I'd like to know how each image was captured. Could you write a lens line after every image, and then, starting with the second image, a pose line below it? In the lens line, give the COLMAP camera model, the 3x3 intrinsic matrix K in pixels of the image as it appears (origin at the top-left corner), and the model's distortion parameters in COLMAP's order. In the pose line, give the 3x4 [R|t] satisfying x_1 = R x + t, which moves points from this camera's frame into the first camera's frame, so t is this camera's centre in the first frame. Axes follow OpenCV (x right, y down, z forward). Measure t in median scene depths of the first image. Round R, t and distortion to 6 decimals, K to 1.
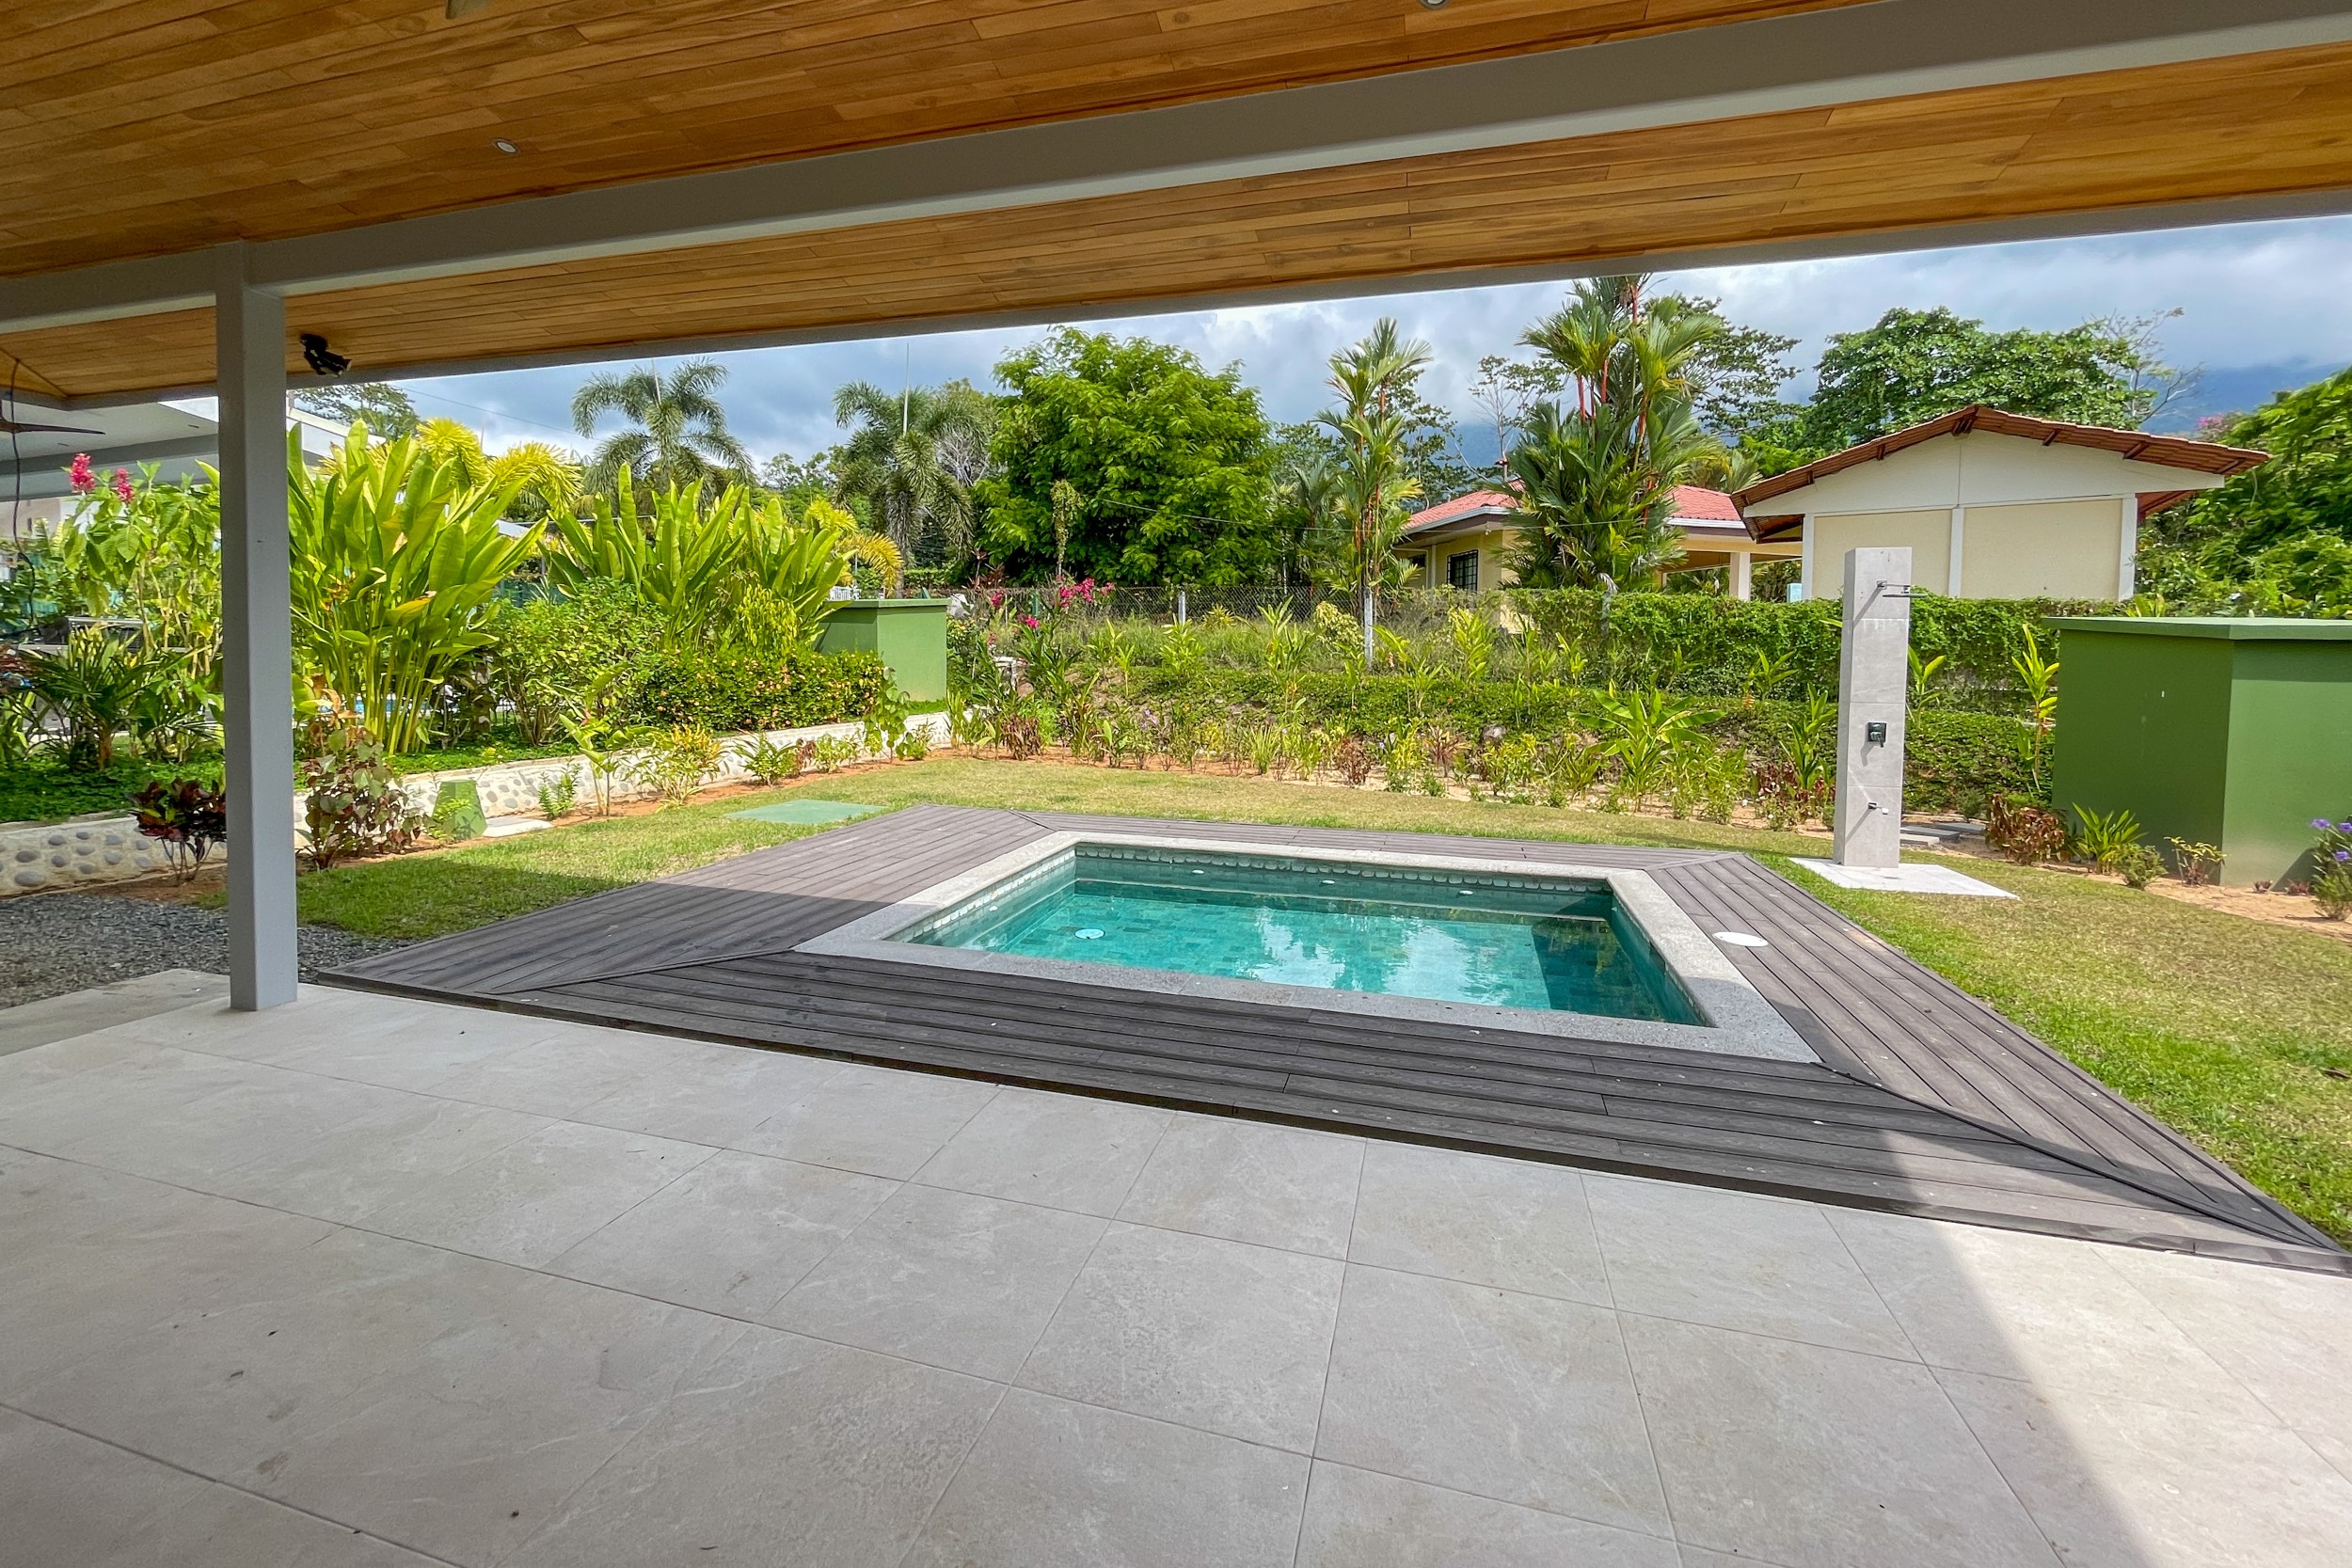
lens RADIAL K [[959.1, 0, 1193.6], [0, 959.1, 705.1], [0, 0, 1]] dist [-0.004152, 0.000701]
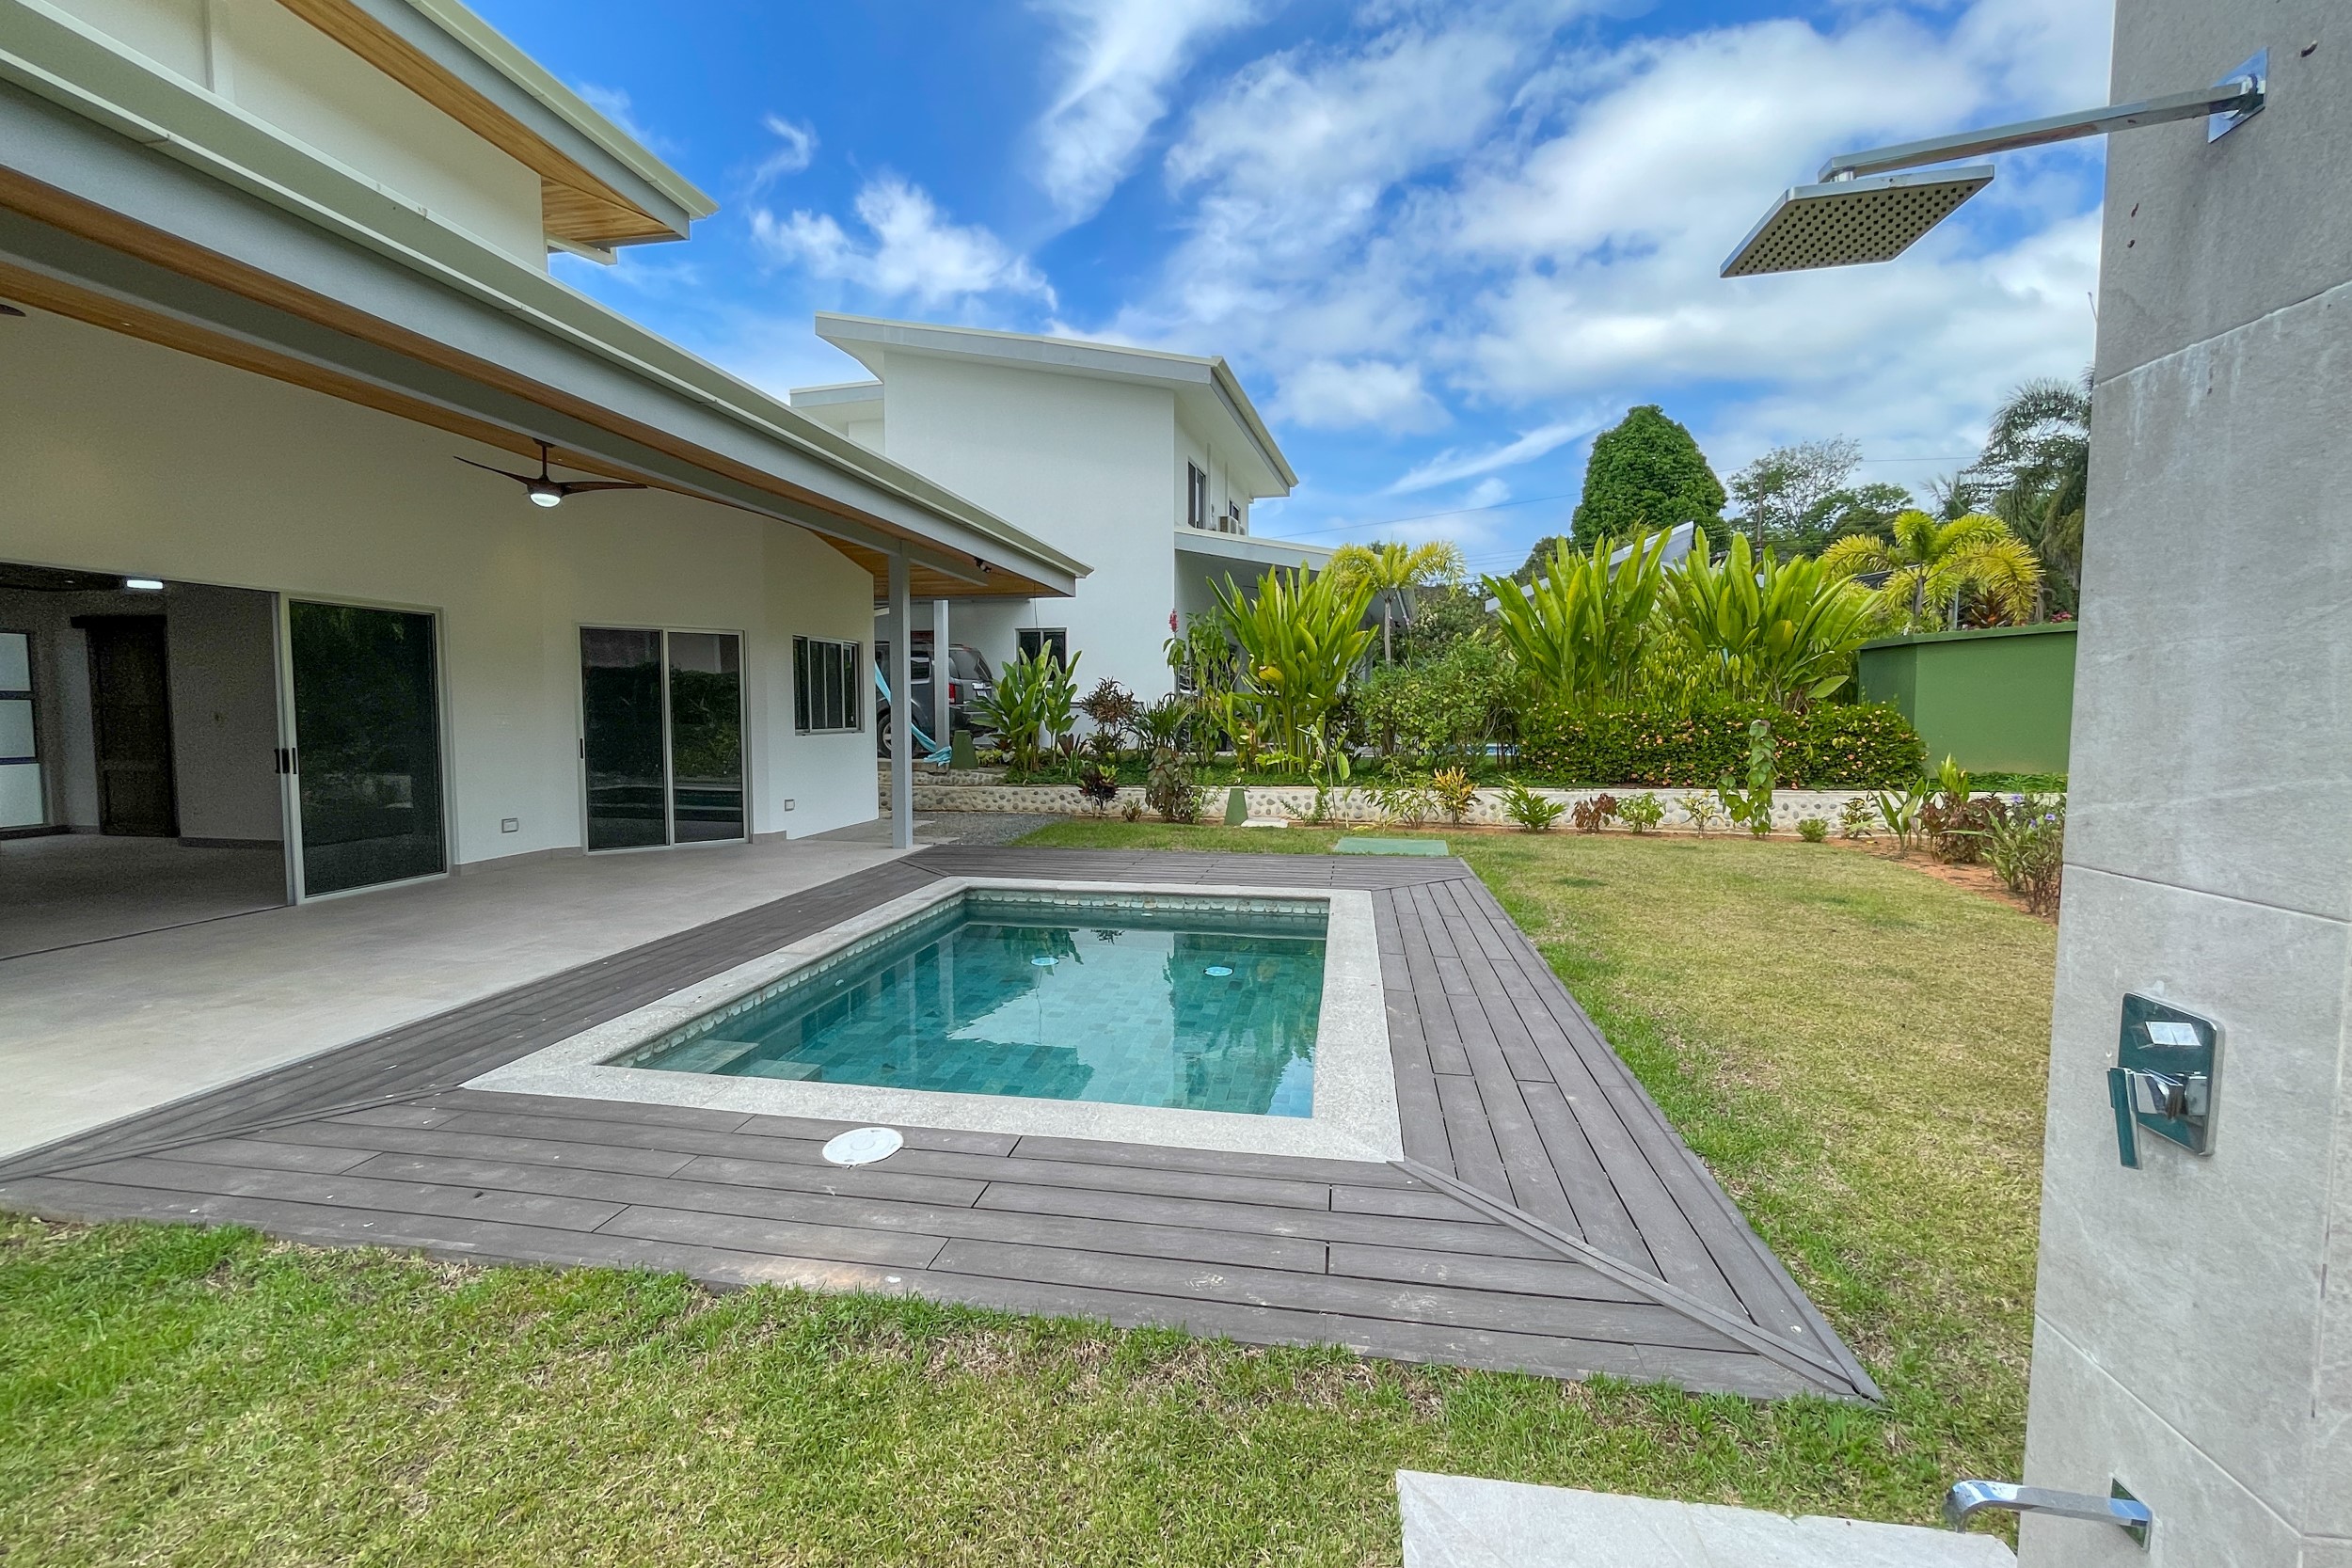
lens RADIAL K [[959.1, 0, 1181.3], [0, 959.1, 766.1], [0, 0, 1]] dist [-0.004152, 0.000701]
pose [[0.098812, 0.047745, -0.993960, 0.386375], [-0.052331, 0.997716, 0.042723, -0.008950], [0.993729, 0.047793, 0.101085, 0.373131]]
